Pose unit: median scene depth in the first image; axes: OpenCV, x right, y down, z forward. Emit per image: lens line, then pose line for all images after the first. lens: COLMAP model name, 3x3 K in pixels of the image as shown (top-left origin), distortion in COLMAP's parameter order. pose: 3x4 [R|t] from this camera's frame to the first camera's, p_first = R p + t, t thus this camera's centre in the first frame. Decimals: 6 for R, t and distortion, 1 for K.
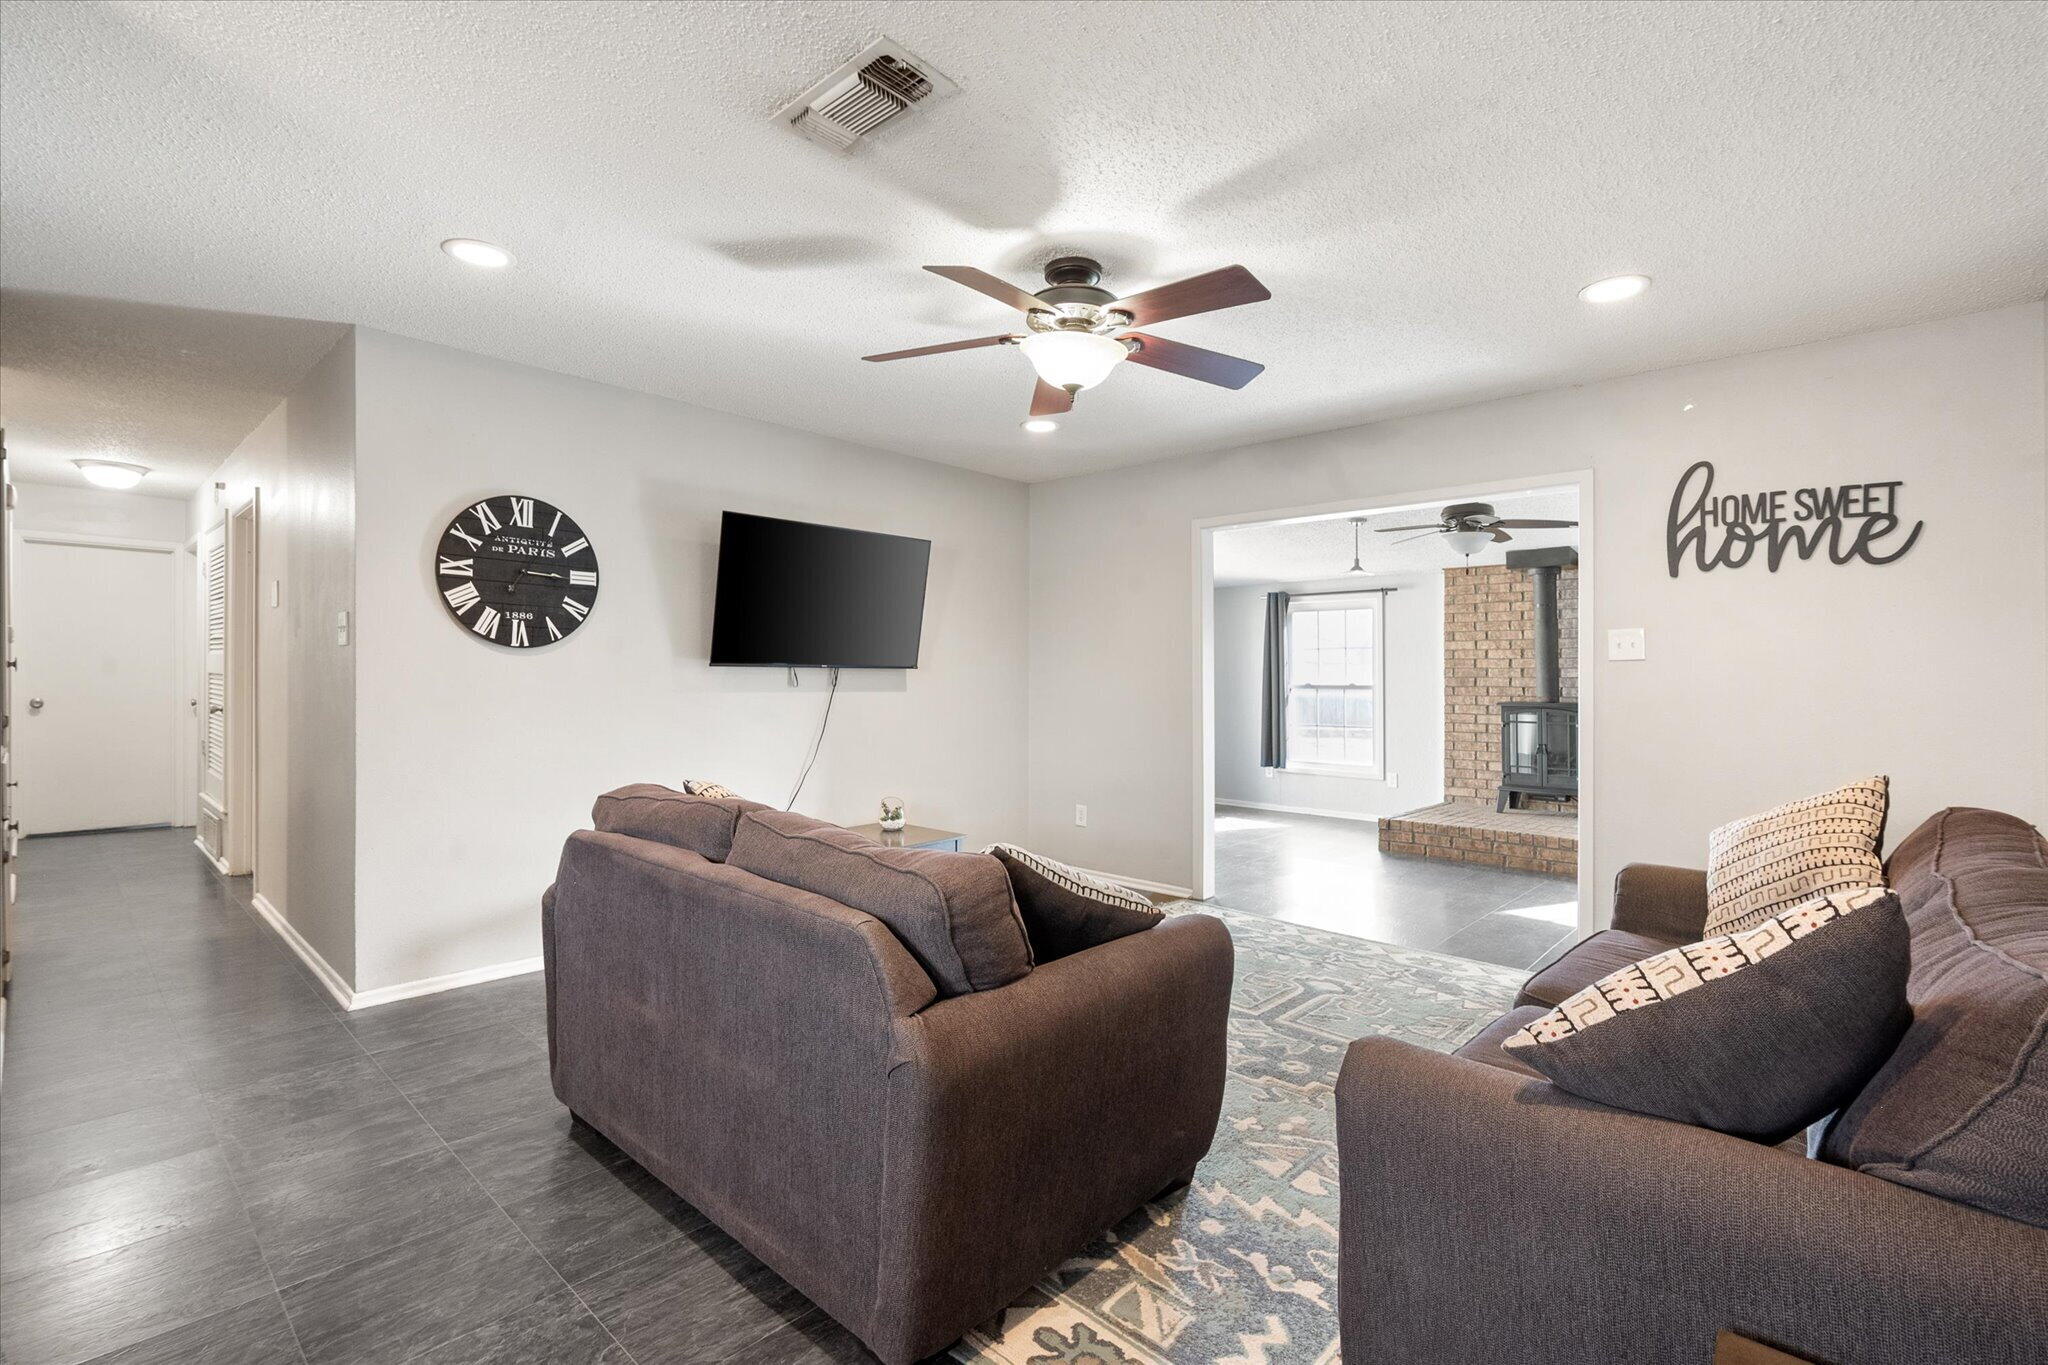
lens RADIAL K [[912.3, 0, 1027.5], [0, 912.3, 689.5], [0, 0, 1]] dist [0.002066, 0.001132]
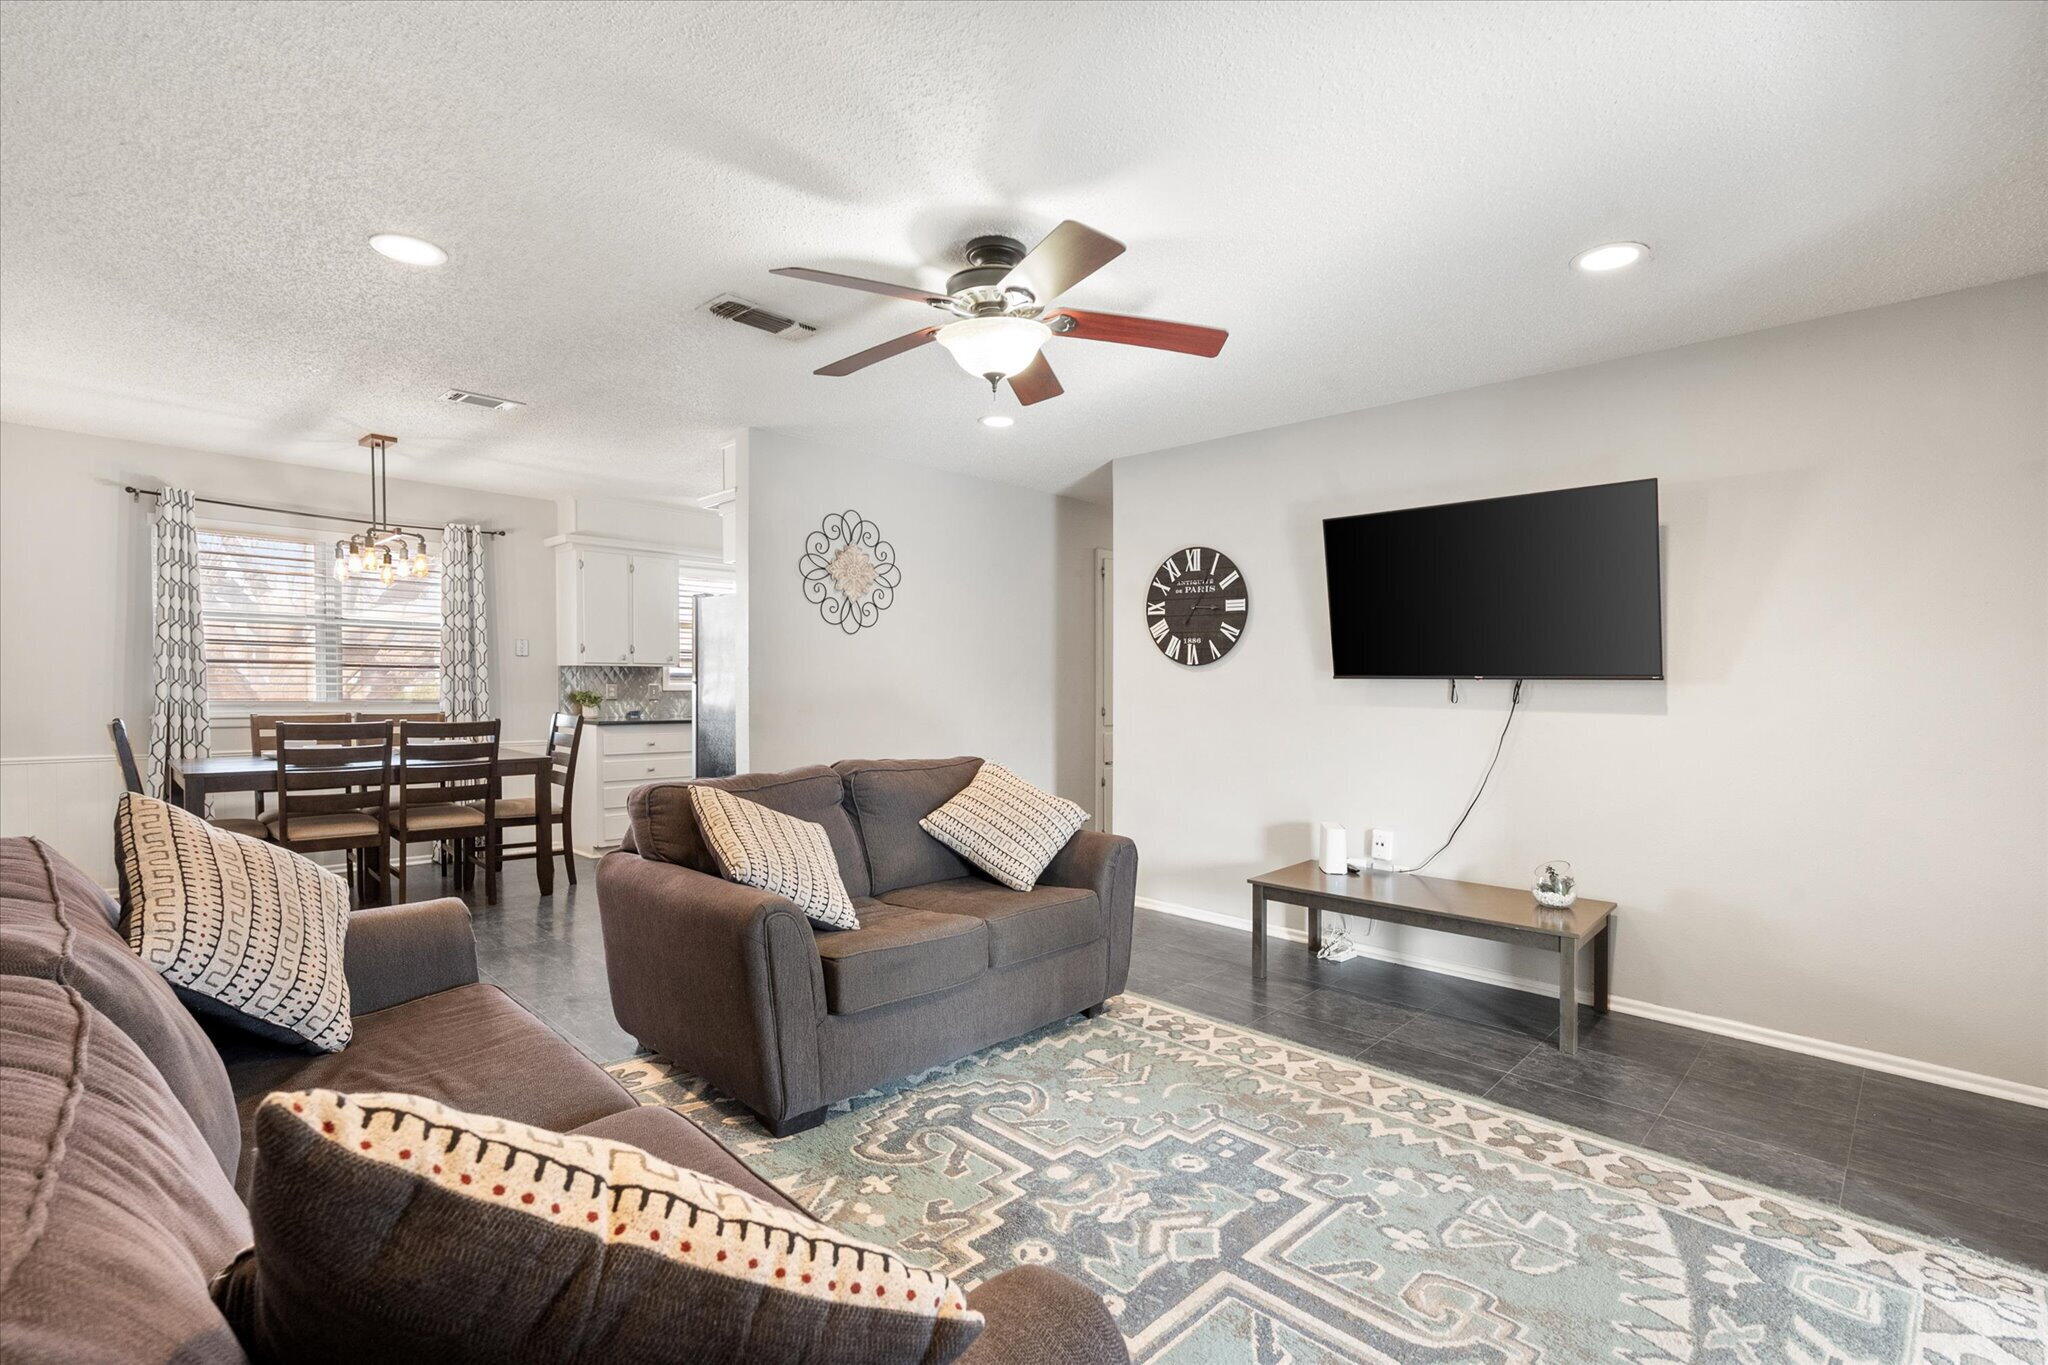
lens RADIAL K [[950.0, 0, 1006.2], [0, 950.0, 710.8], [0, 0, 1]] dist [0.003519, -0.001629]
pose [[-0.036966, 0.018763, -0.999140, 0.792342], [-0.027511, 0.999426, 0.019786, -0.001775], [0.998938, 0.028218, -0.036428, 0.793749]]
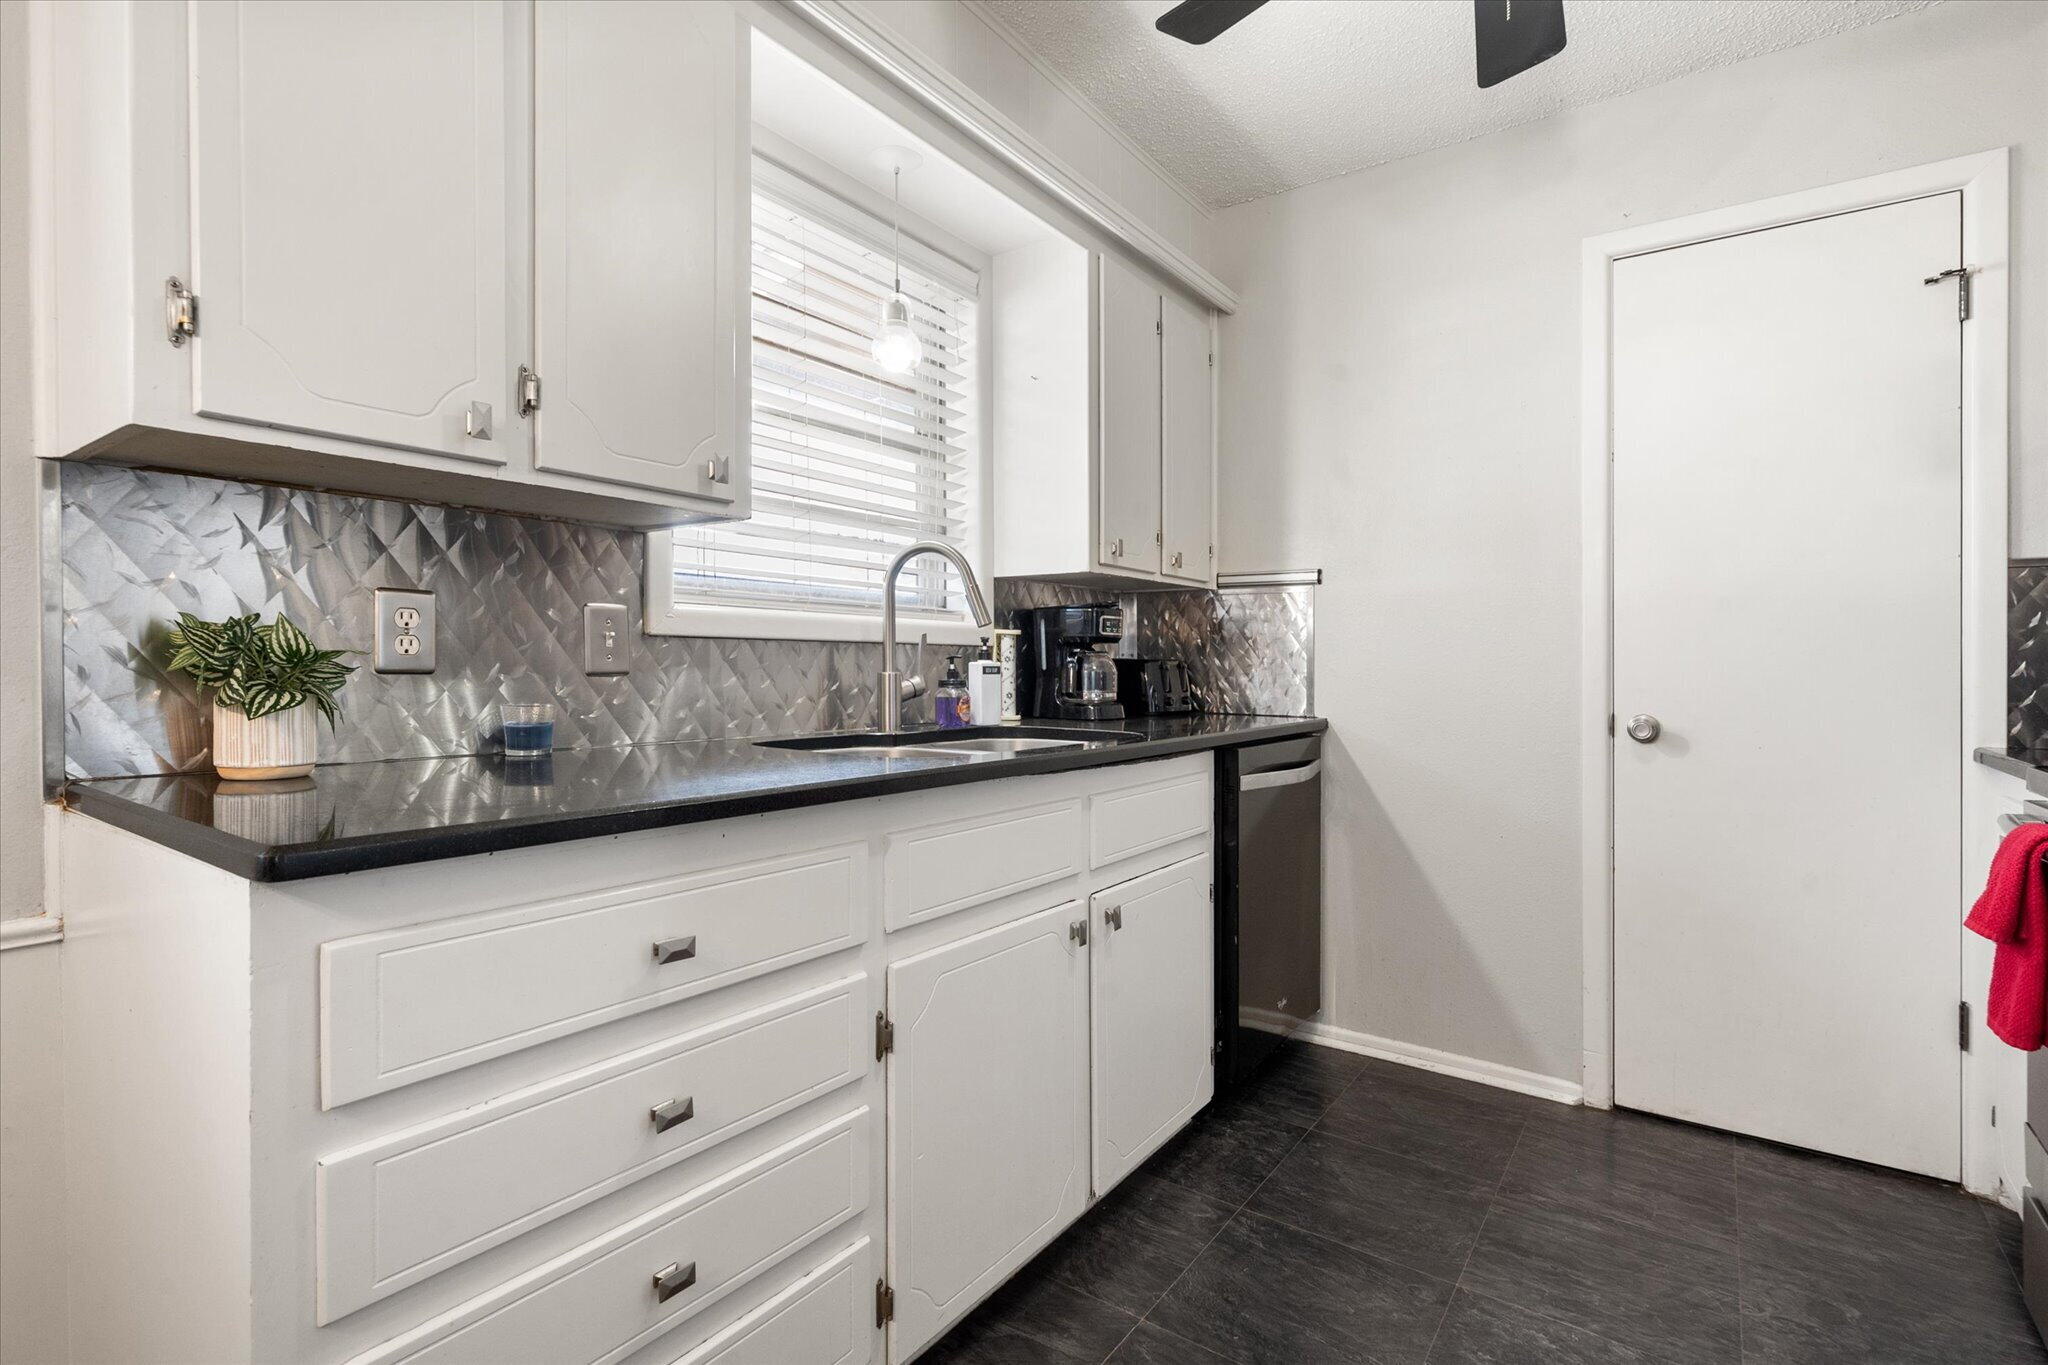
lens RADIAL K [[950.0, 0, 1041.1], [0, 950.0, 663.5], [0, 0, 1]] dist [0.003519, -0.001629]
pose [[0.110182, -0.013863, -0.993815, -0.676506], [-0.026619, 0.999503, -0.016893, 0.032229], [0.993555, 0.028316, 0.109758, 0.144850]]
